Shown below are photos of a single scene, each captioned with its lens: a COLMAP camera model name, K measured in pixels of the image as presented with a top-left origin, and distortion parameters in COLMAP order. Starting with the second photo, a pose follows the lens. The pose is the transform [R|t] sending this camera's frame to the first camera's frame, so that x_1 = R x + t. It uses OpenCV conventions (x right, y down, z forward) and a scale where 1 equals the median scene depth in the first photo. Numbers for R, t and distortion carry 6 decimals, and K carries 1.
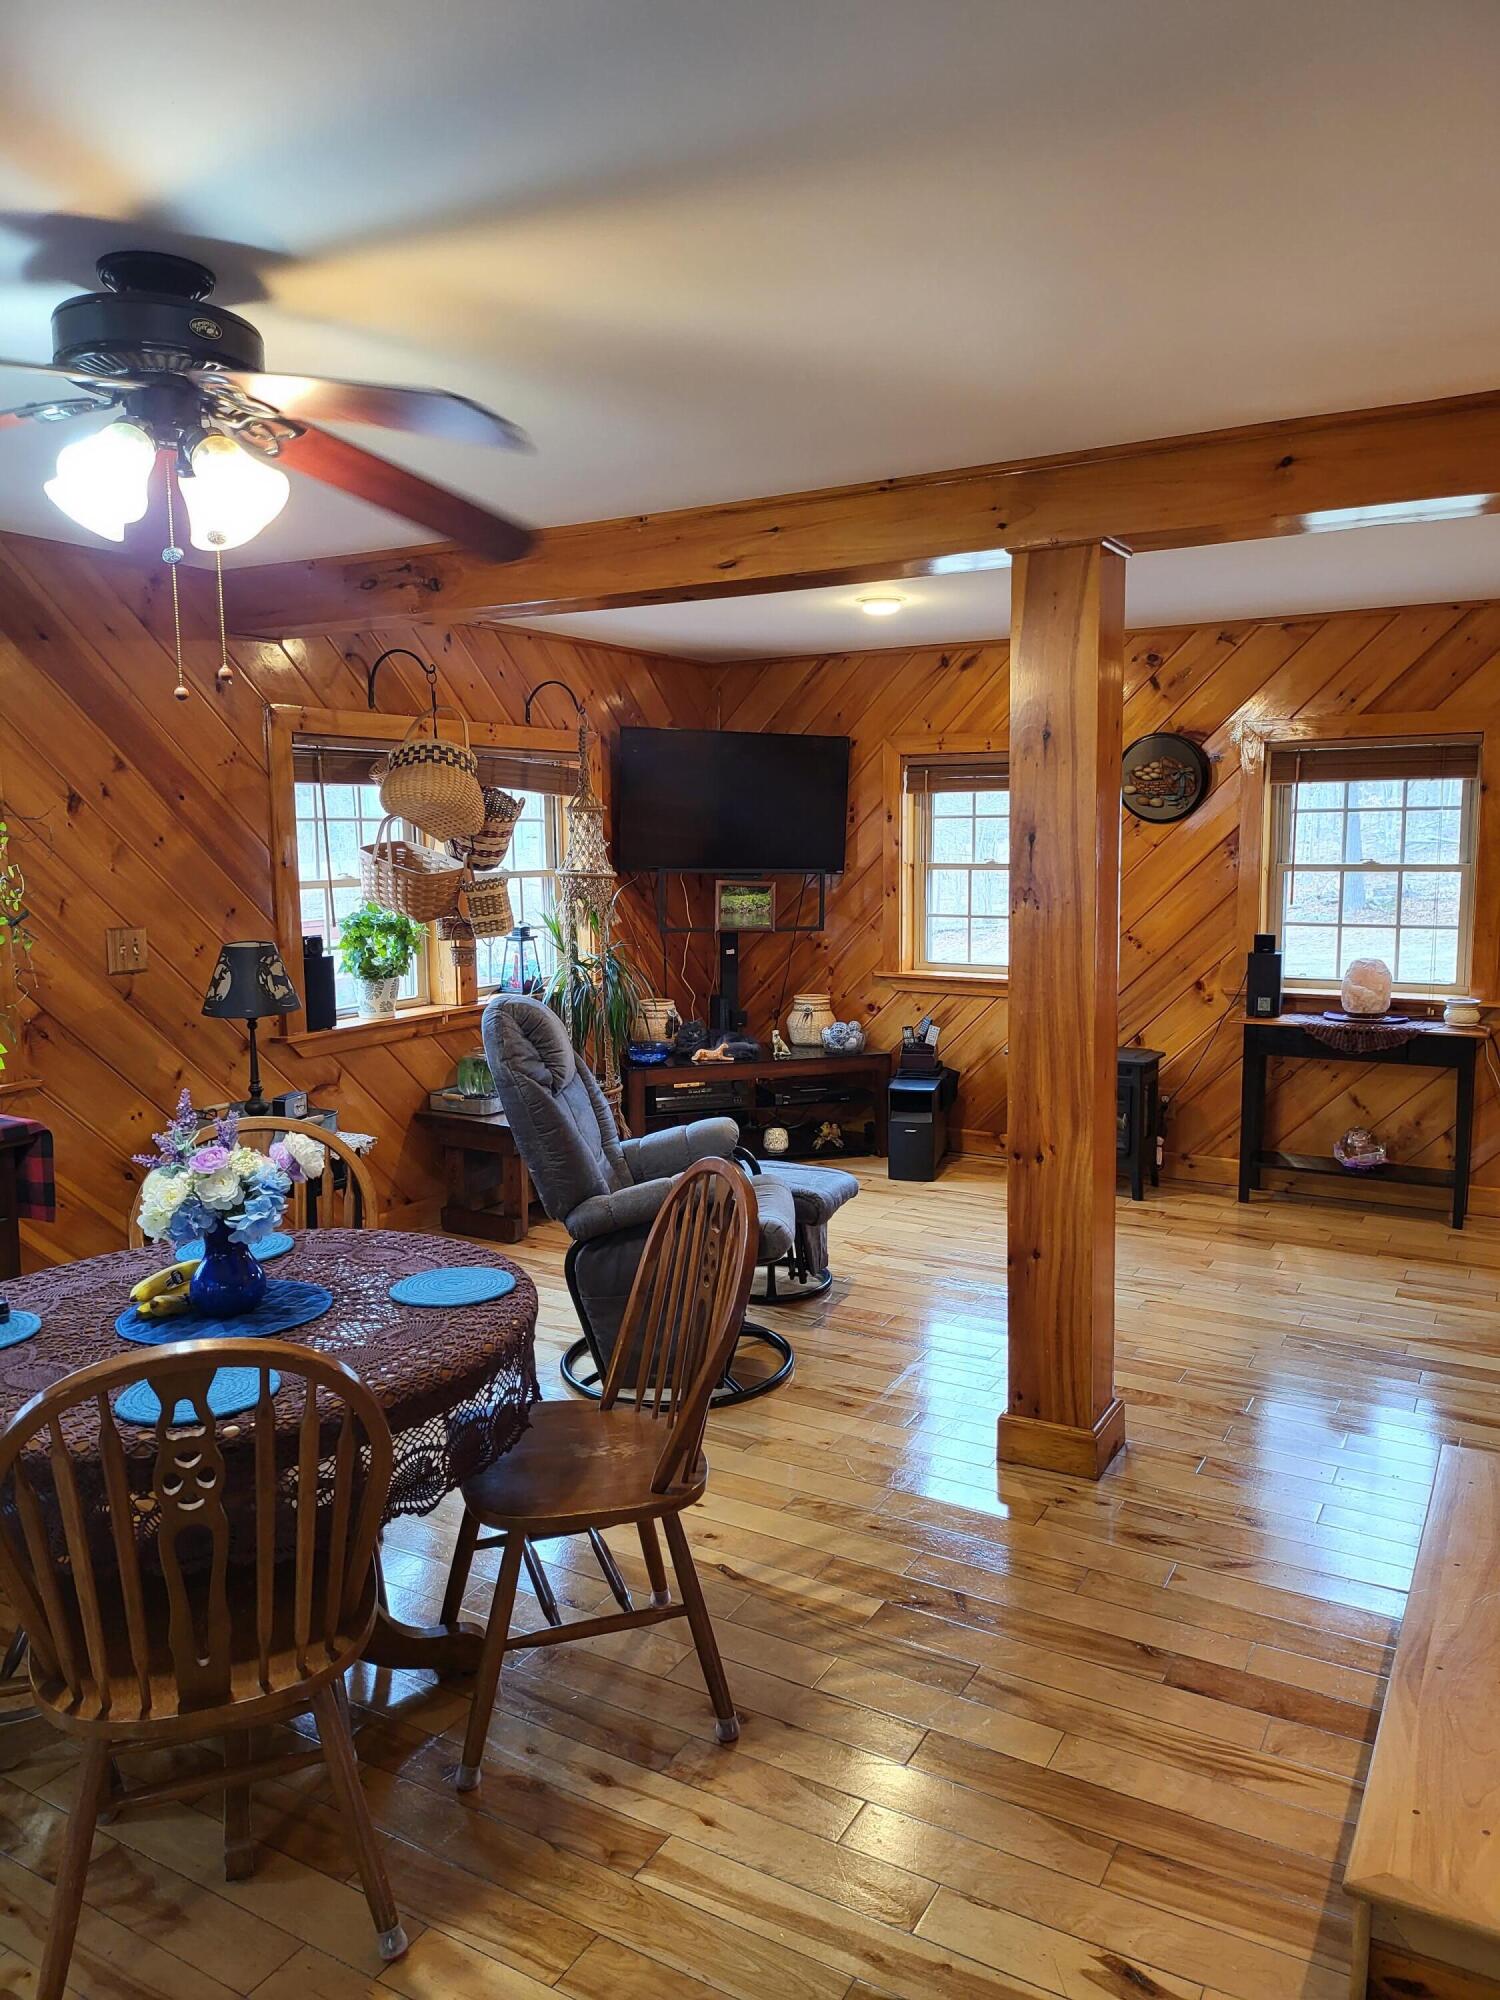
lens RADIAL K [[1406.0, 0, 751.7], [0, 1406.0, 986.8], [0, 0, 1]] dist [0.078982, -0.082894]
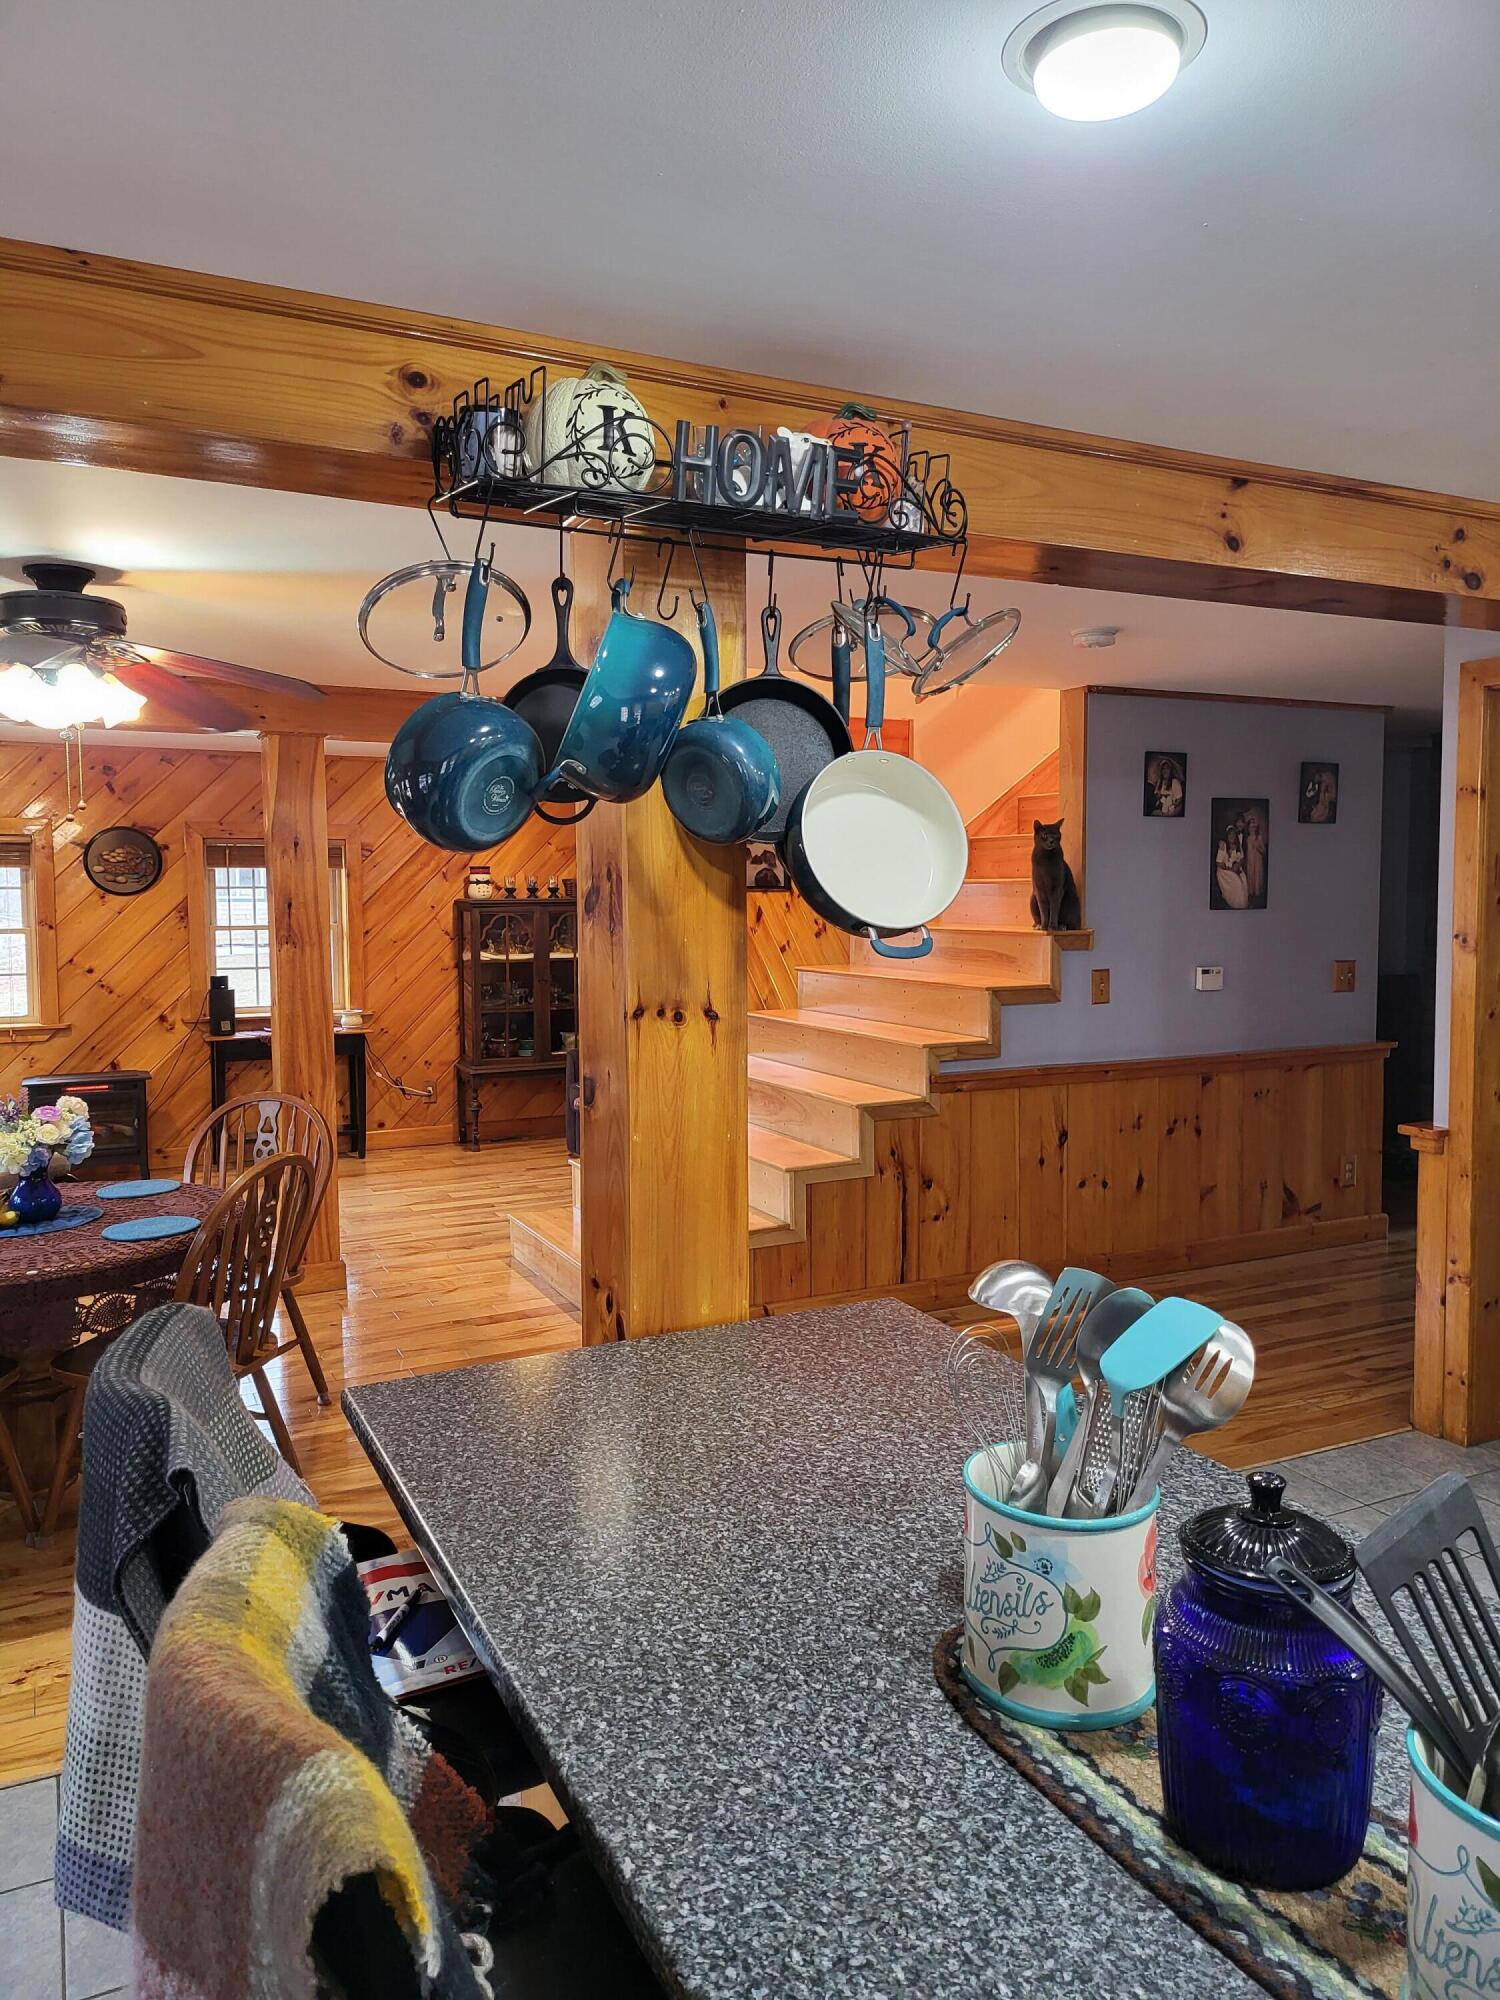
lens RADIAL K [[1406.0, 0, 751.7], [0, 1406.0, 986.8], [0, 0, 1]] dist [0.078982, -0.082894]
pose [[0.556358, -0.050352, 0.829415, -0.492594], [0.092783, 0.995685, -0.001792, 0.023910], [-0.825746, 0.077953, 0.558629, -0.201911]]
